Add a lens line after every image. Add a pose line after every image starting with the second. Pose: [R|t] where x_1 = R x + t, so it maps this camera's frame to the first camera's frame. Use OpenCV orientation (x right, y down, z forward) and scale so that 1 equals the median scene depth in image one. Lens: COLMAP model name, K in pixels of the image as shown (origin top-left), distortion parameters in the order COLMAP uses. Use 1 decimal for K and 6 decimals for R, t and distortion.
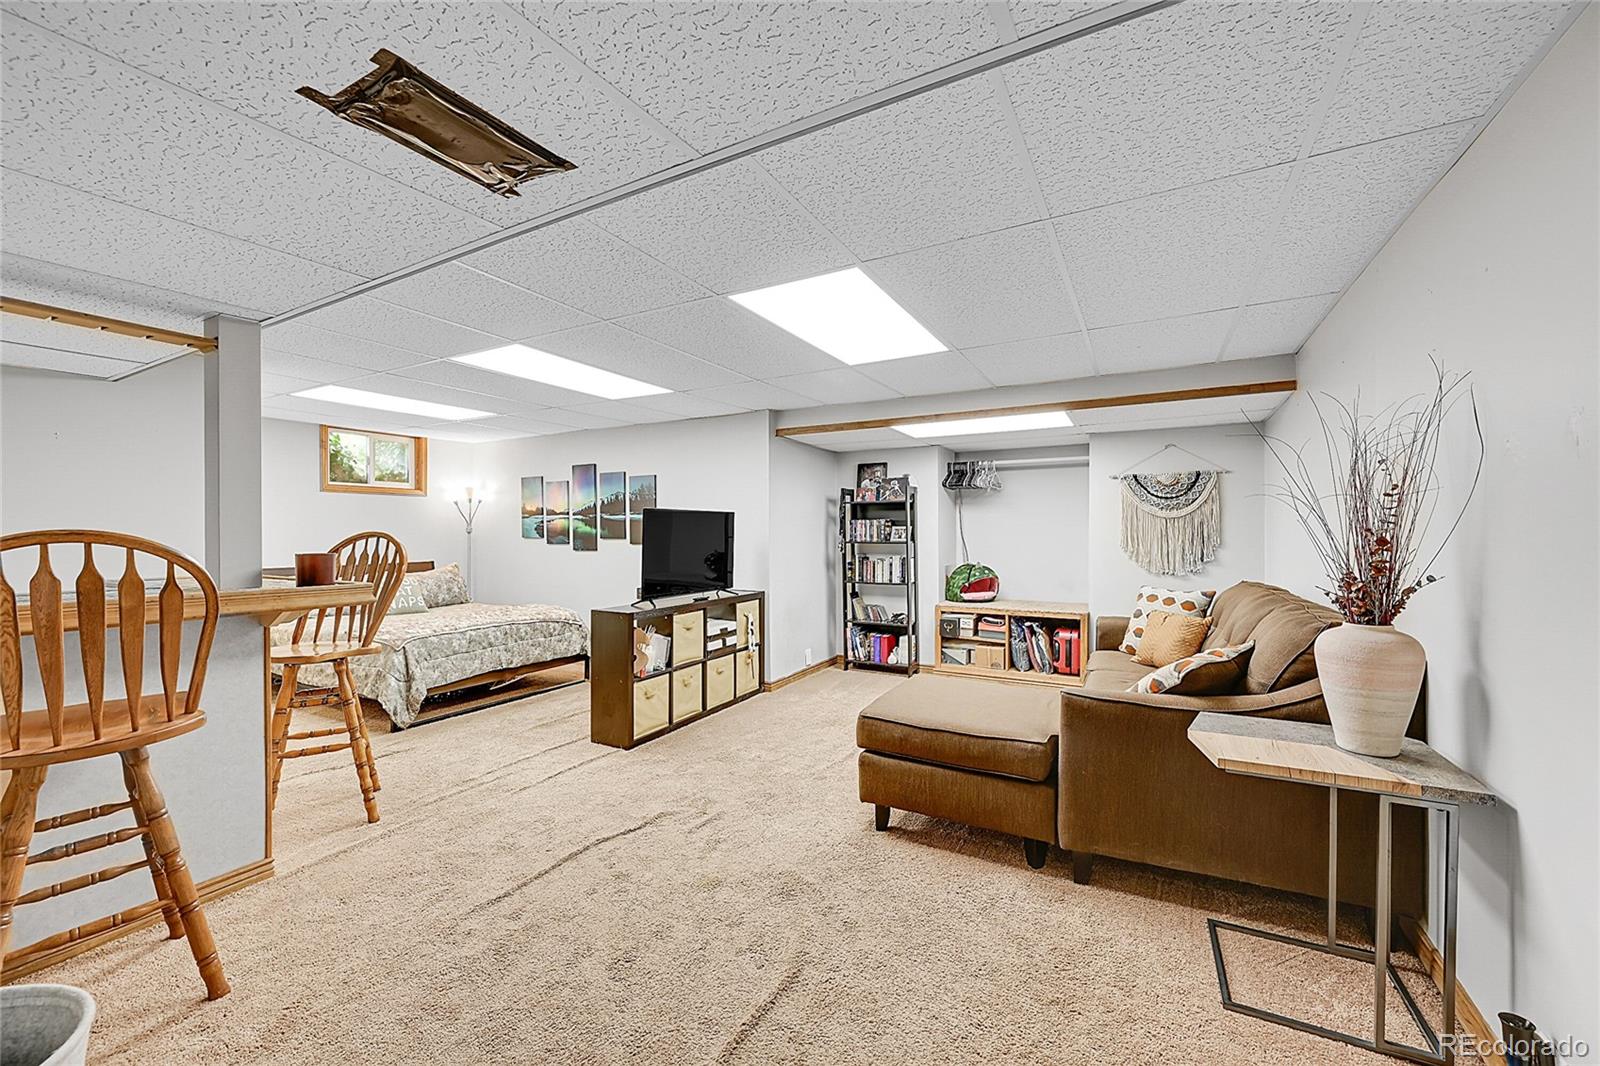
lens RADIAL K [[632.1, 0, 800.0], [0, 632.1, 533.8], [0, 0, 1]] dist [-0.002565, 0.000411]
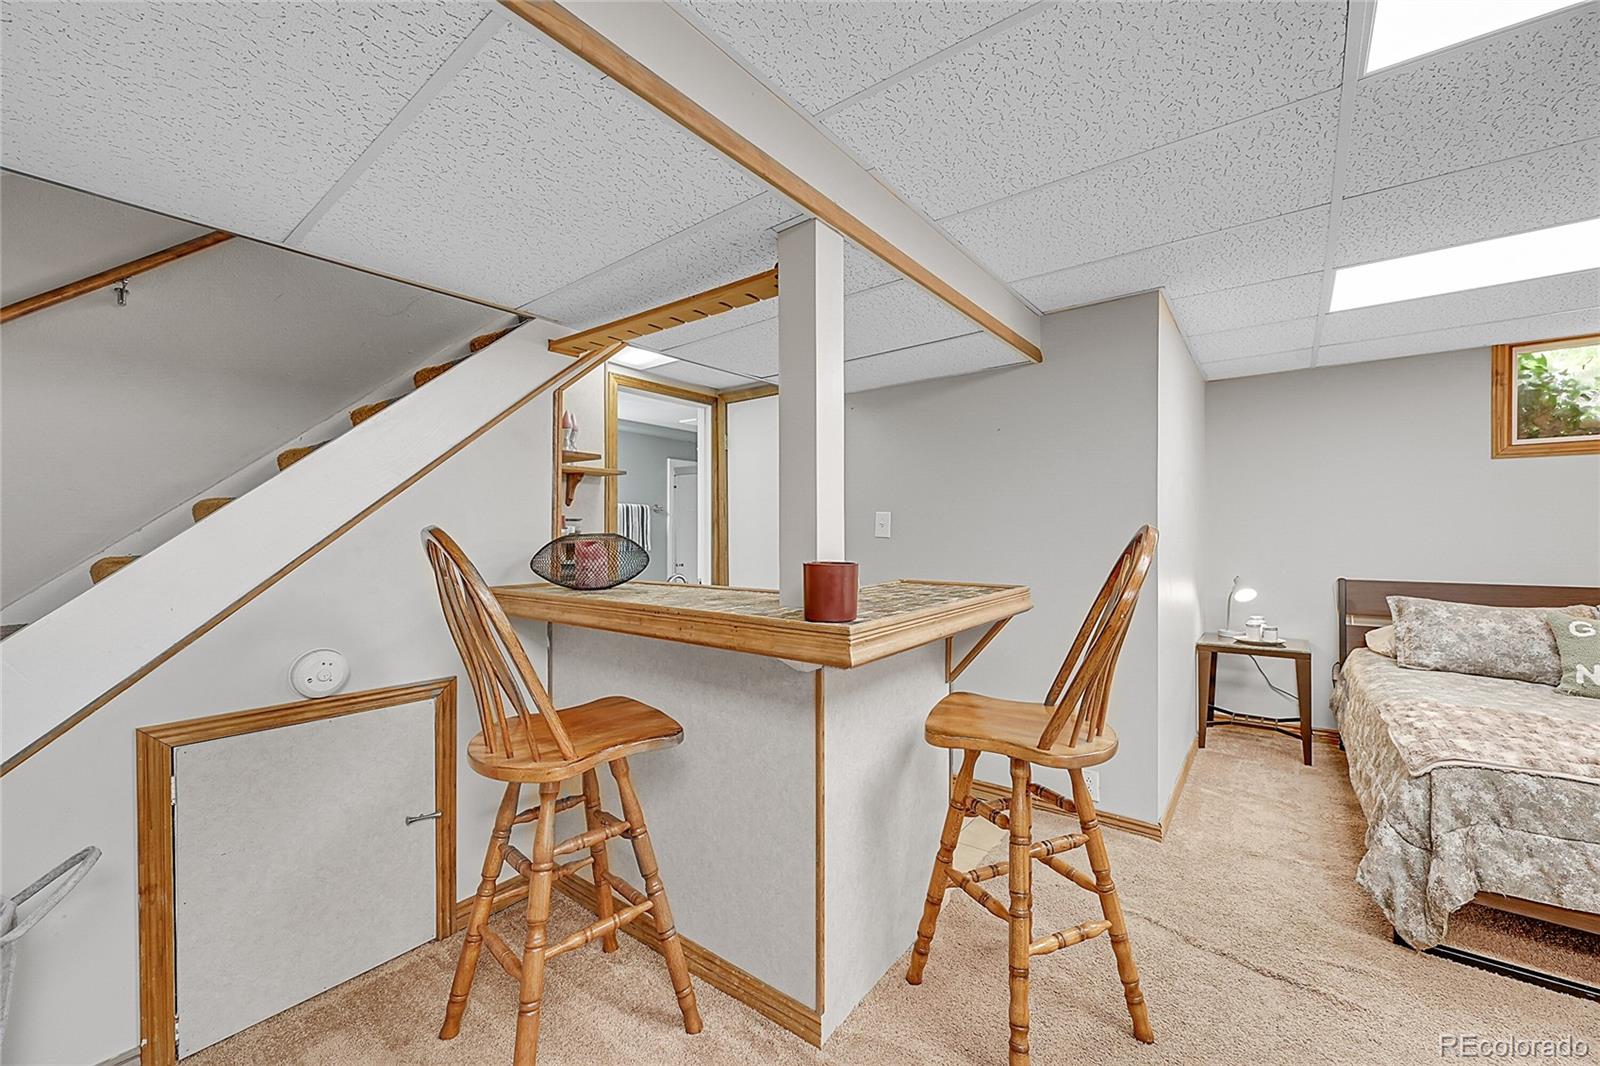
lens RADIAL K [[632.1, 0, 800.2], [0, 632.1, 529.2], [0, 0, 1]] dist [-0.002565, 0.000411]
pose [[-0.147904, 0.001712, -0.989000, -0.095450], [0.000403, 0.999999, 0.001671, -0.001746], [0.989002, -0.000151, -0.147905, 0.586364]]
